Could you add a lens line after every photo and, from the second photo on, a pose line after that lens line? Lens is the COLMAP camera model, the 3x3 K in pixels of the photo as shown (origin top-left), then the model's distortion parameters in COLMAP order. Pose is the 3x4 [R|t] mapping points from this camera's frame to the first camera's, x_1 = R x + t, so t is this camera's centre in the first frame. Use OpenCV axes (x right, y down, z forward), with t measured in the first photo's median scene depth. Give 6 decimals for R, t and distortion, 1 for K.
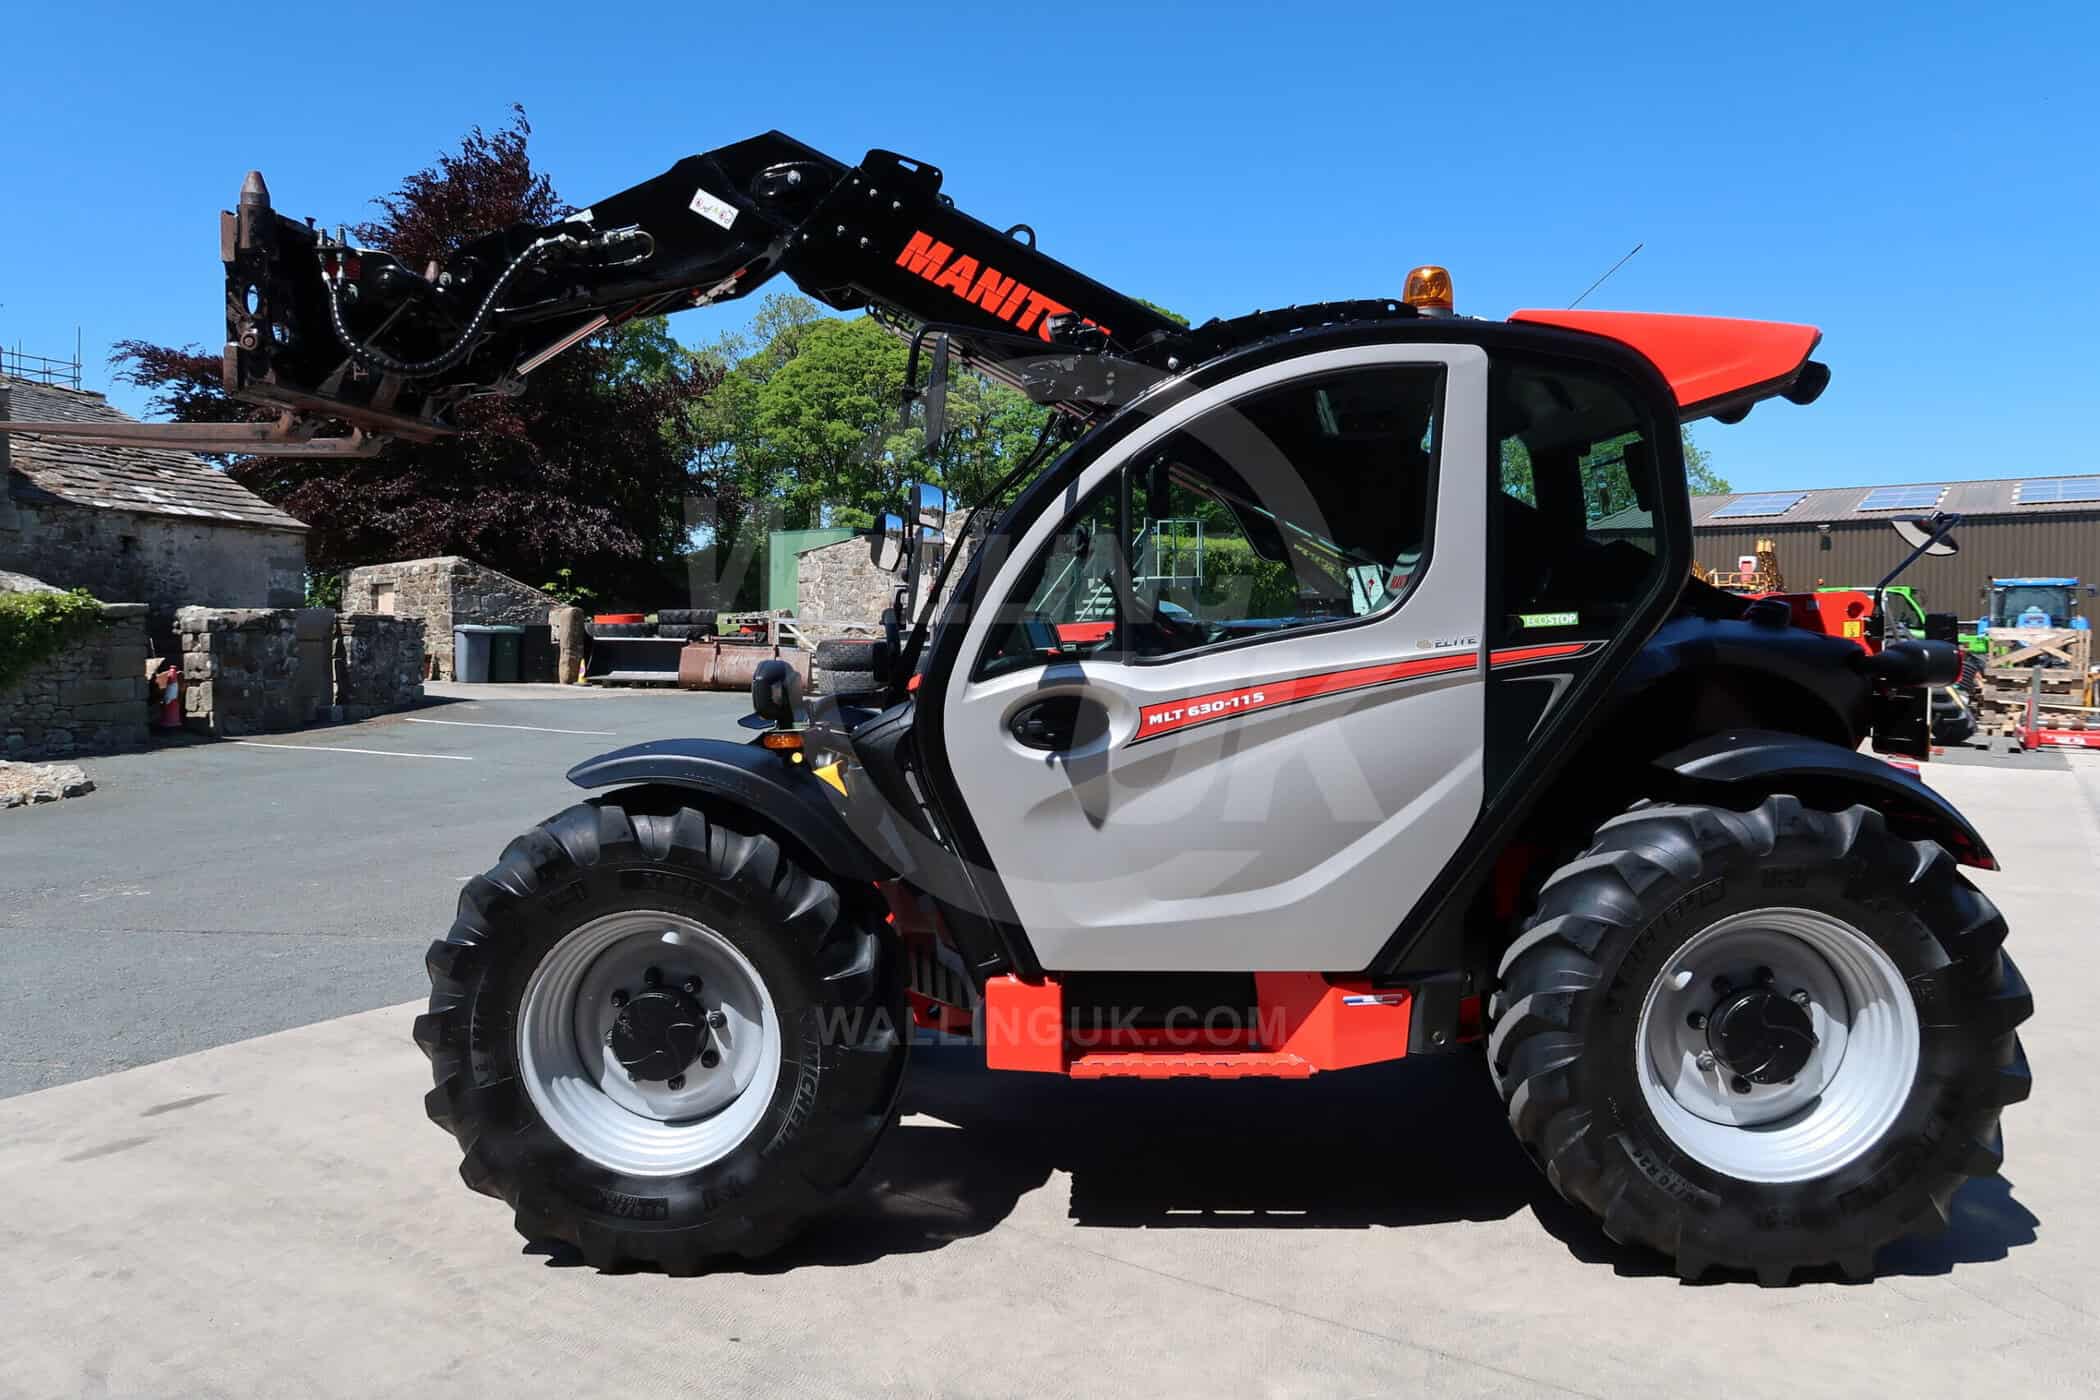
lens RADIAL K [[1447.7, 0, 1041.5], [0, 1447.7, 691.3], [0, 0, 1]] dist [-0.025322, 0.007839]
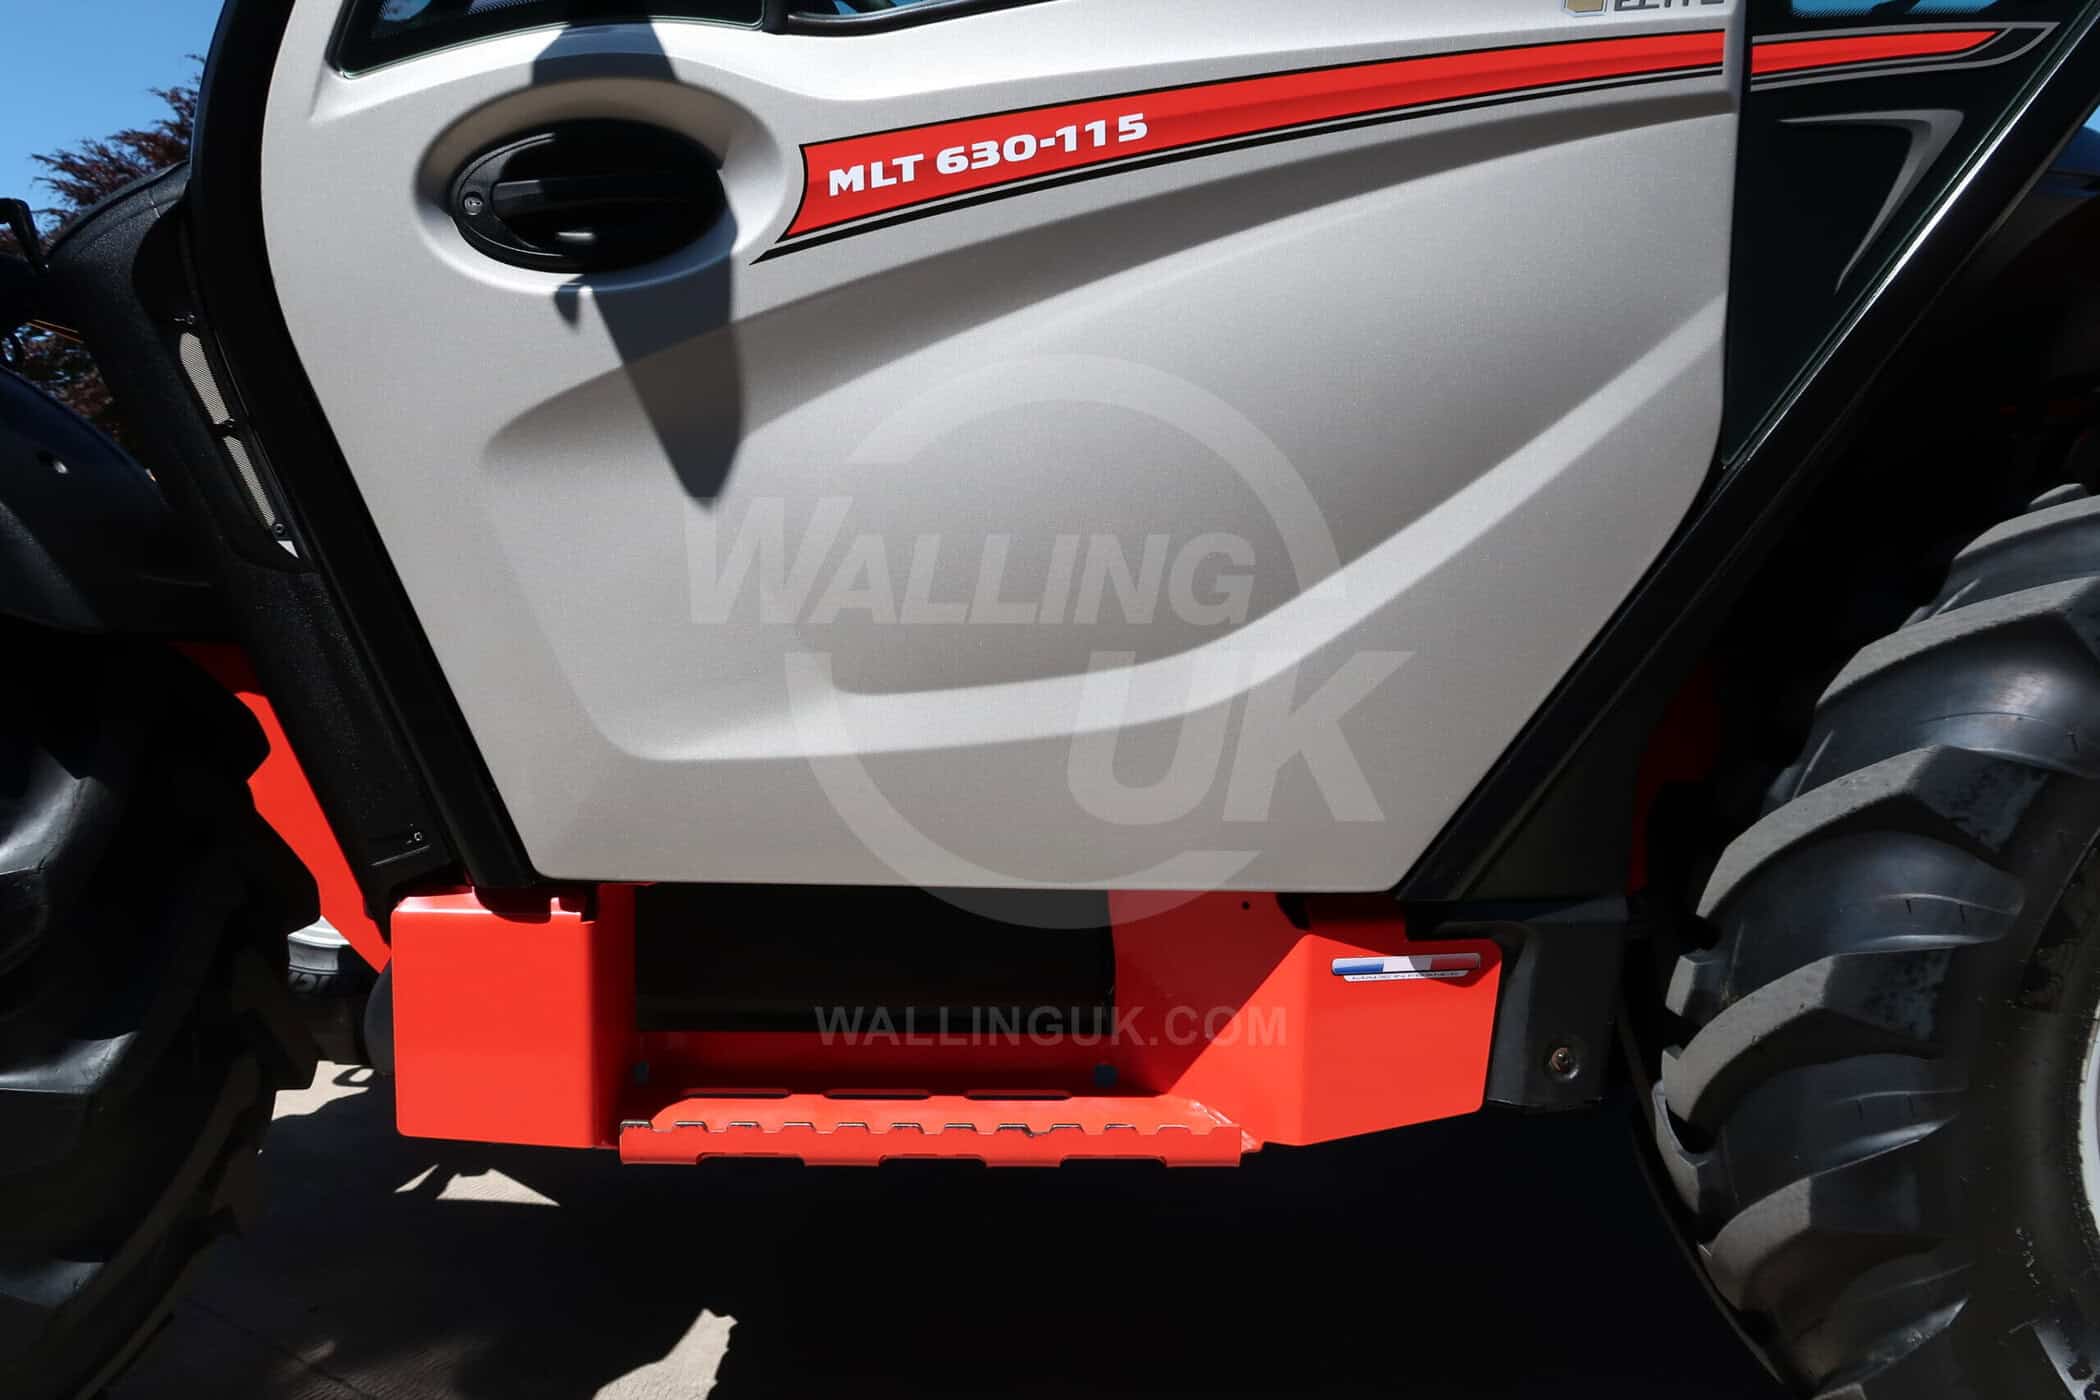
lens RADIAL K [[1447.7, 0, 1041.5], [0, 1447.7, 691.3], [0, 0, 1]] dist [-0.025322, 0.007839]
pose [[0.997130, 0.023359, 0.072015, 0.101579], [-0.024725, 0.999530, 0.018134, 0.134812], [-0.071558, -0.019862, 0.997239, 0.620982]]
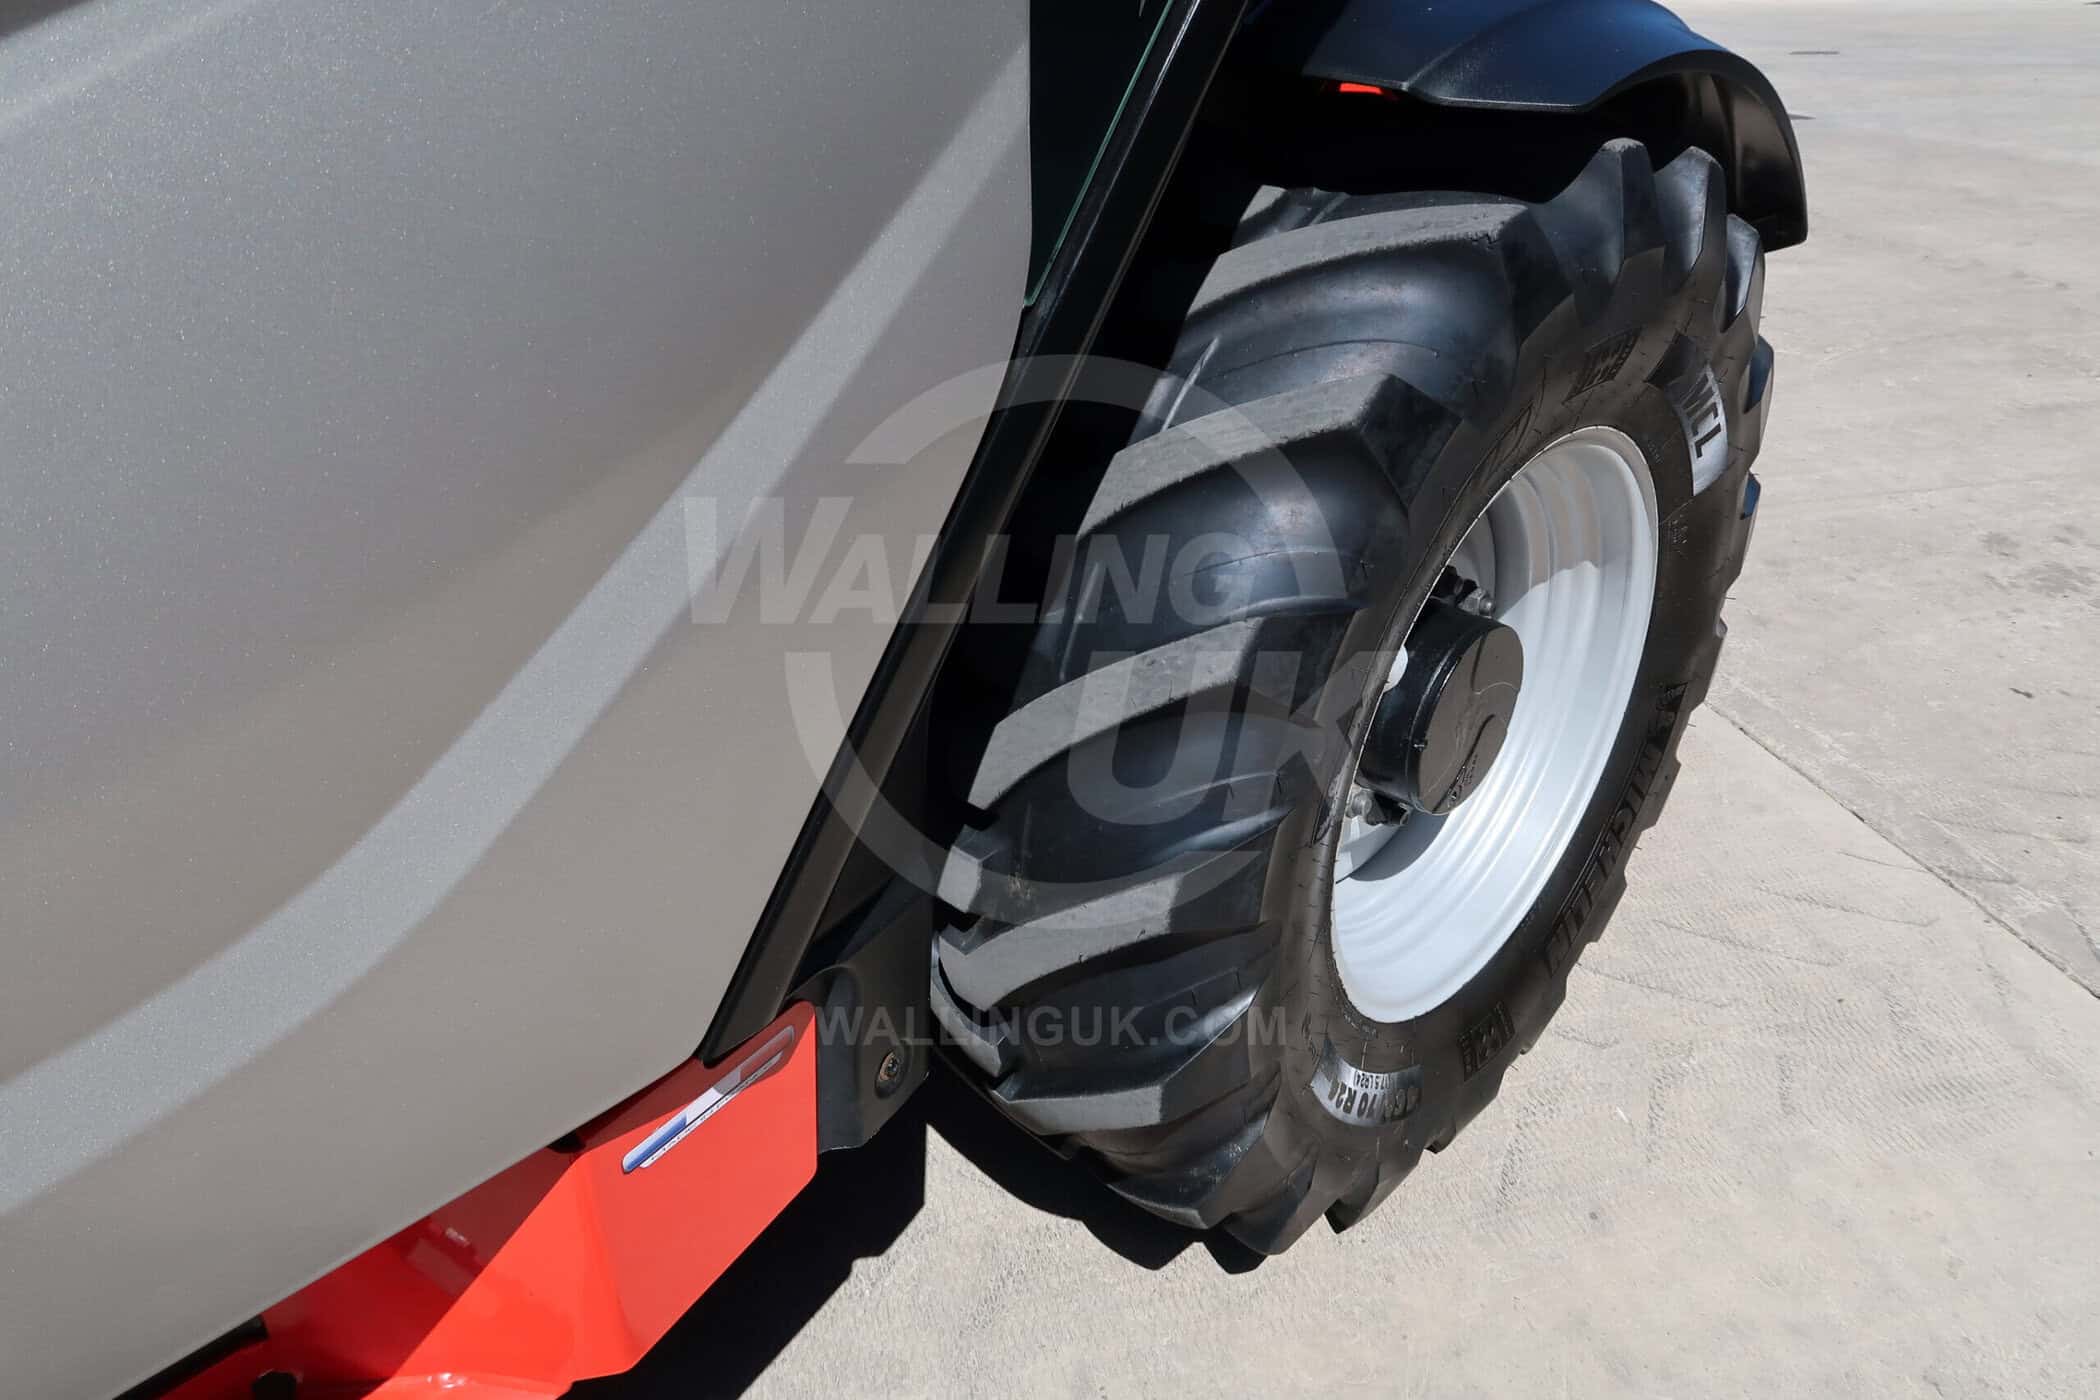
lens RADIAL K [[1447.7, 0, 1041.5], [0, 1447.7, 691.3], [0, 0, 1]] dist [-0.025322, 0.007839]
pose [[0.664923, -0.360750, 0.654016, 0.121198], [0.041609, 0.892158, 0.449804, 0.026048], [-0.745752, -0.271872, 0.608226, 0.811865]]
